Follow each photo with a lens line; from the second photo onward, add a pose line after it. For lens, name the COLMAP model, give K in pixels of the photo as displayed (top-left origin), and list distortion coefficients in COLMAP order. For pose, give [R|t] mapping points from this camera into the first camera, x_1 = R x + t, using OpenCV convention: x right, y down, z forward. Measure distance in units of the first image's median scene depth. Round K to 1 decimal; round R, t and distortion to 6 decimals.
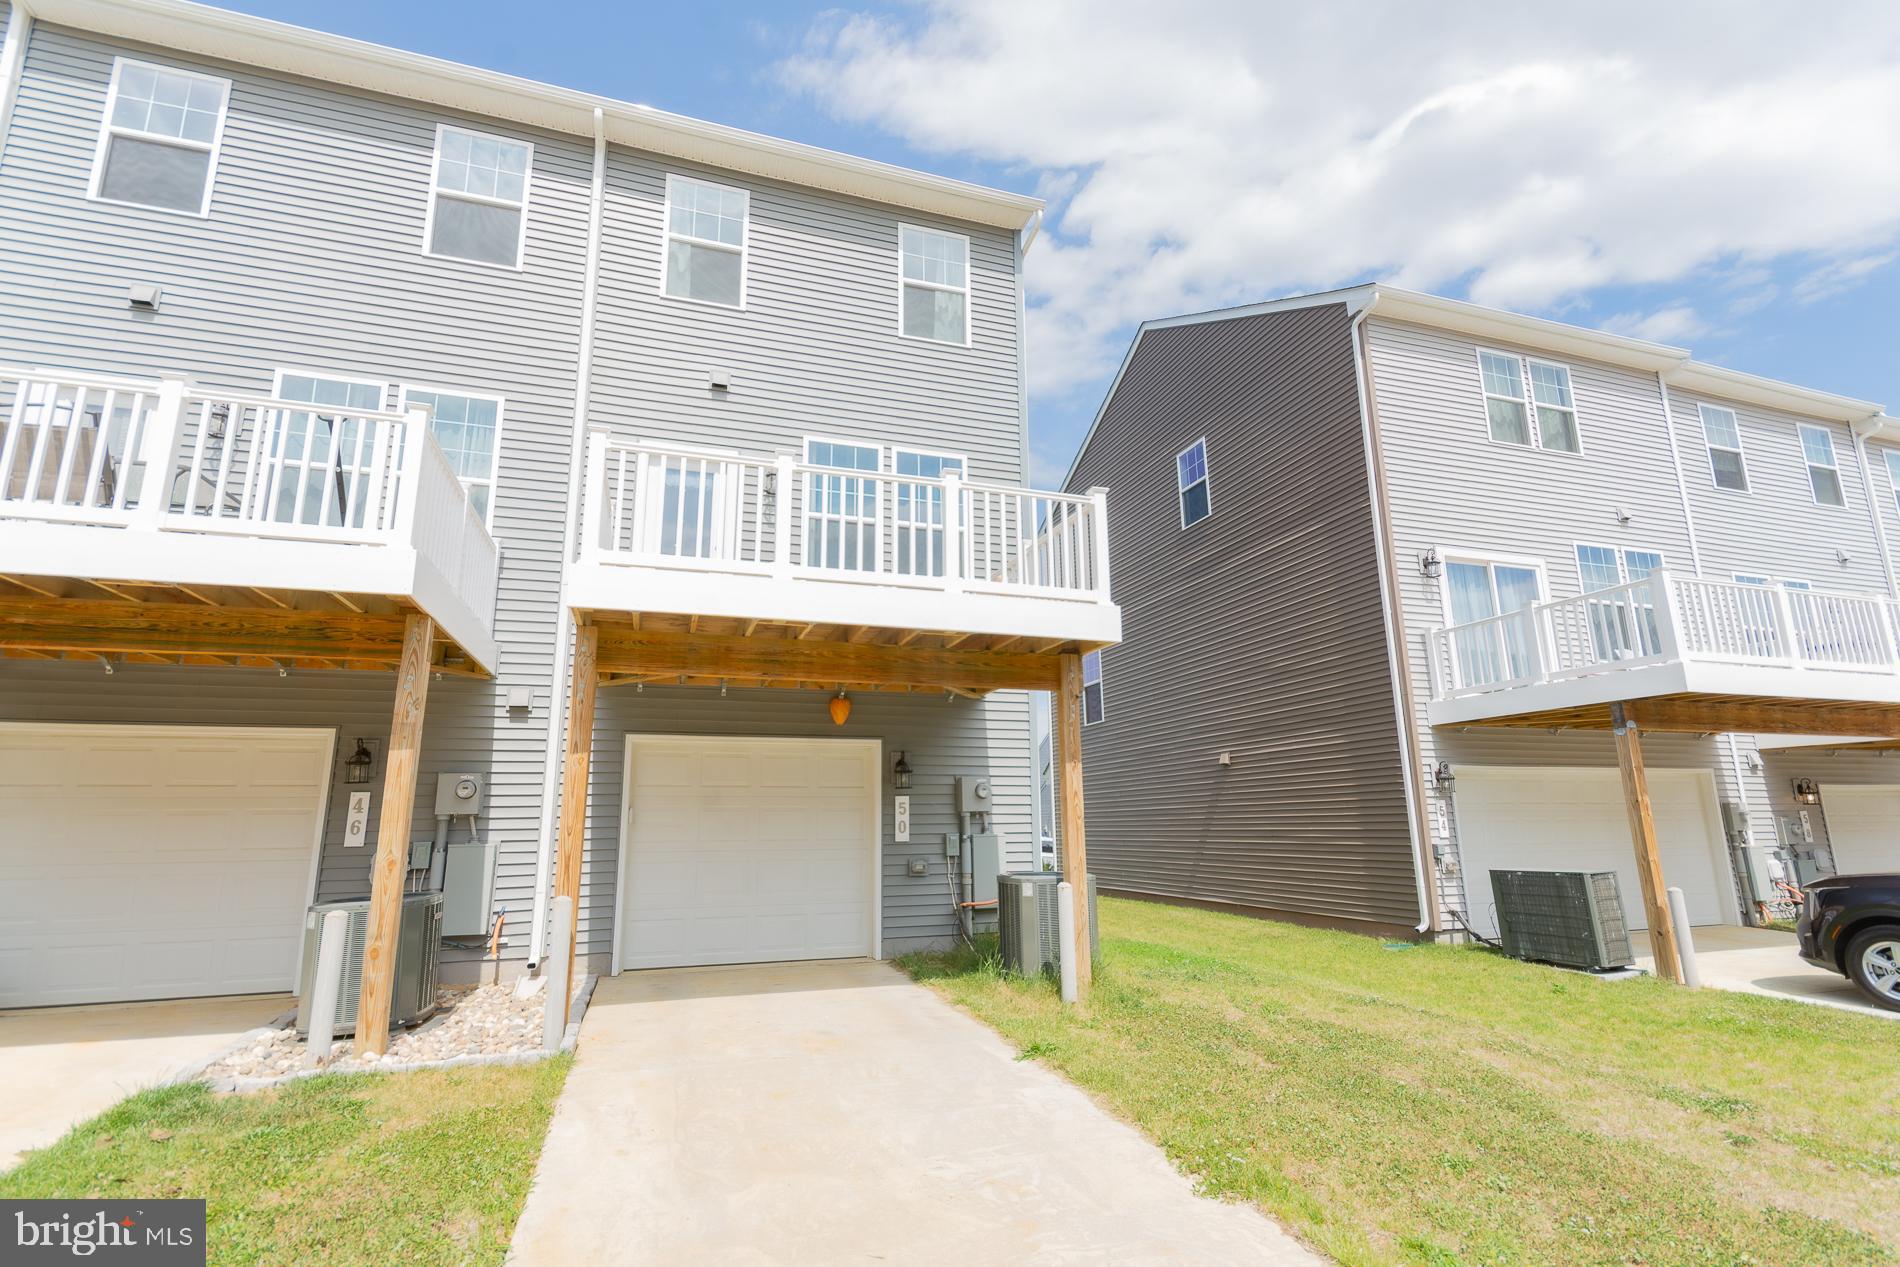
lens RADIAL K [[829.1, 0, 939.0], [0, 829.1, 656.1], [0, 0, 1]] dist [0.009507, -0.001776]
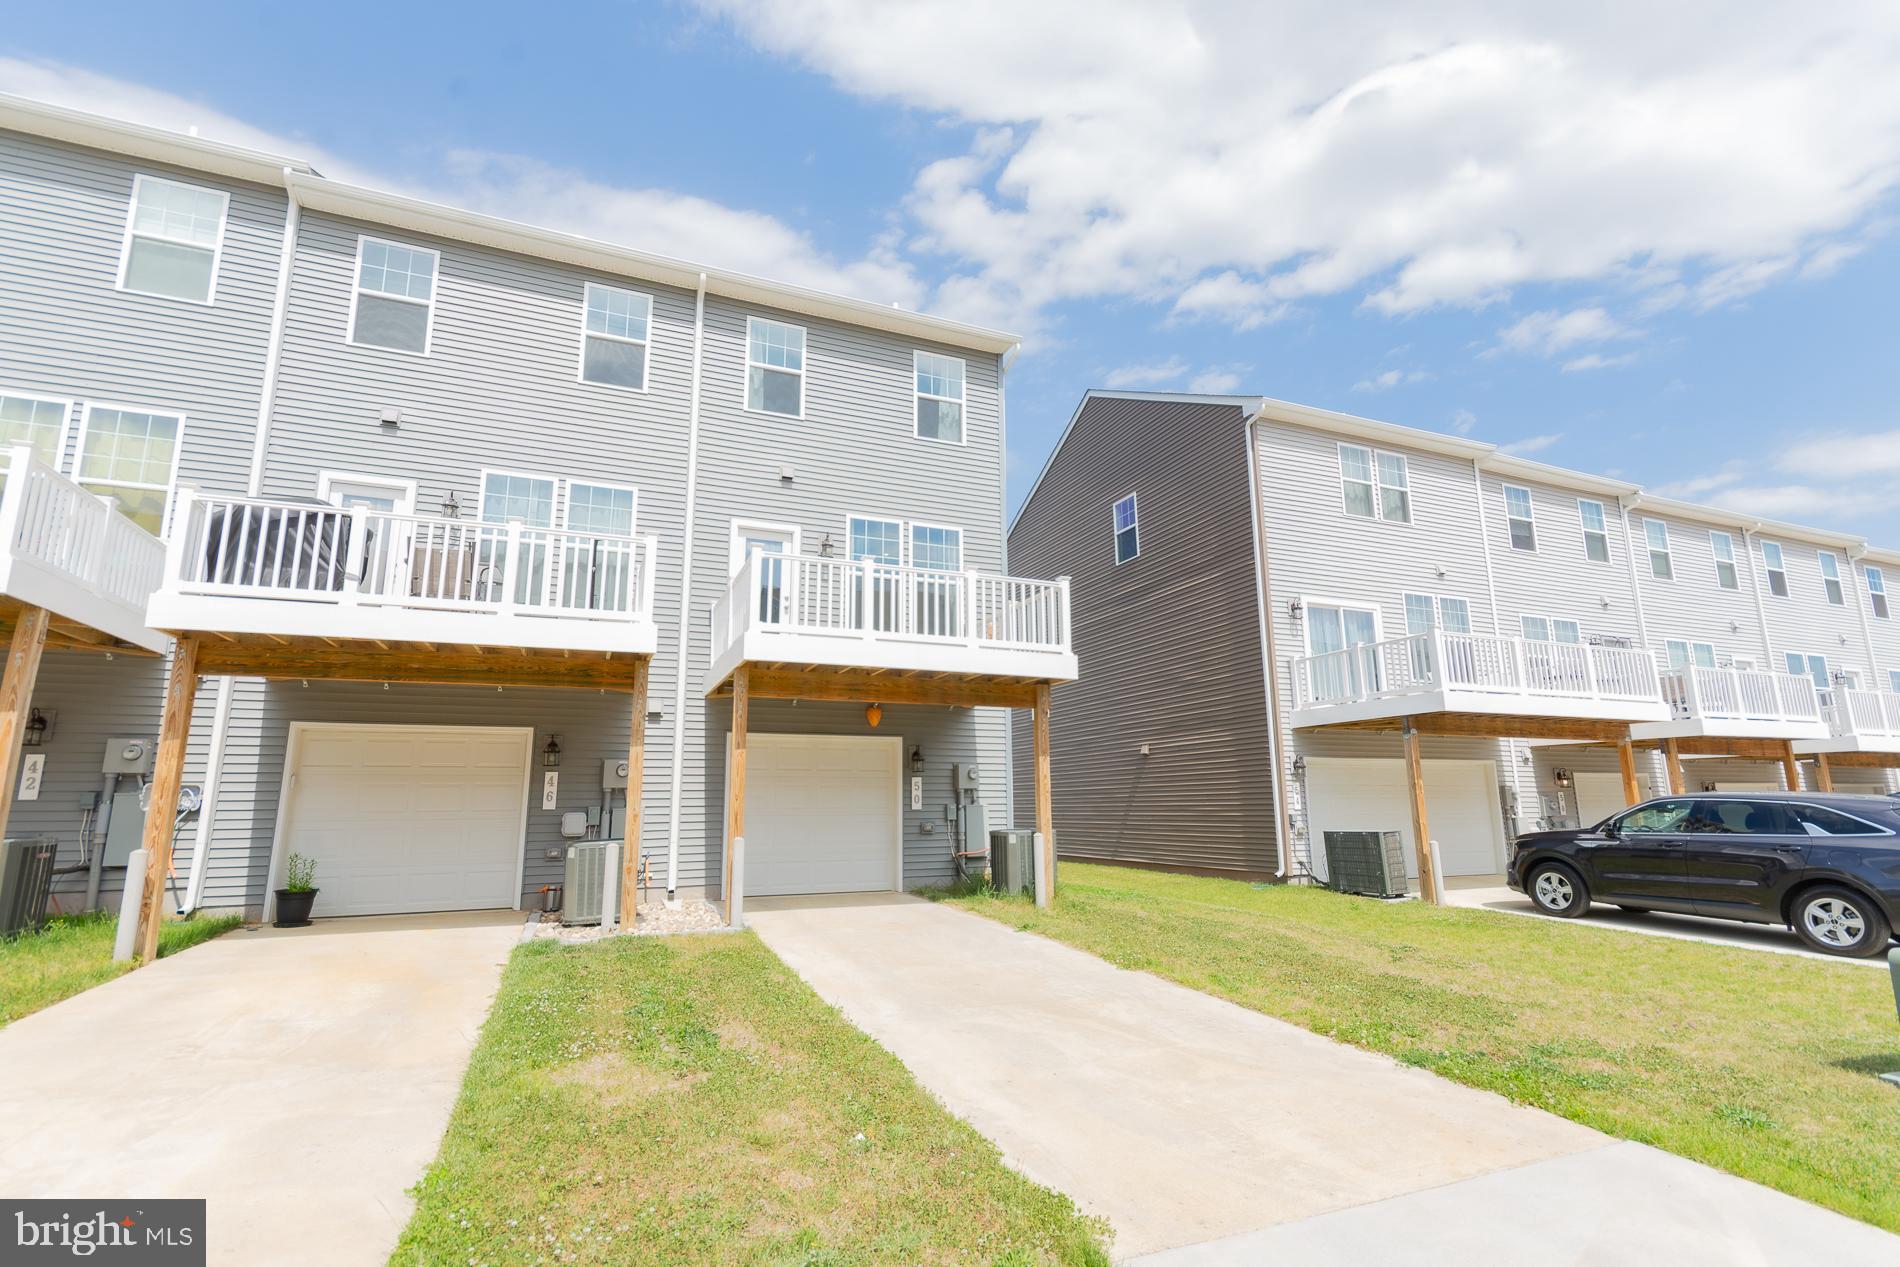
lens RADIAL K [[829.1, 0, 935.7], [0, 829.1, 656.7], [0, 0, 1]] dist [0.009507, -0.001776]
pose [[0.997085, 0.016439, 0.074504, -0.114603], [-0.017895, 0.999661, 0.018913, -0.059266], [-0.074168, -0.020191, 0.997041, -0.377570]]
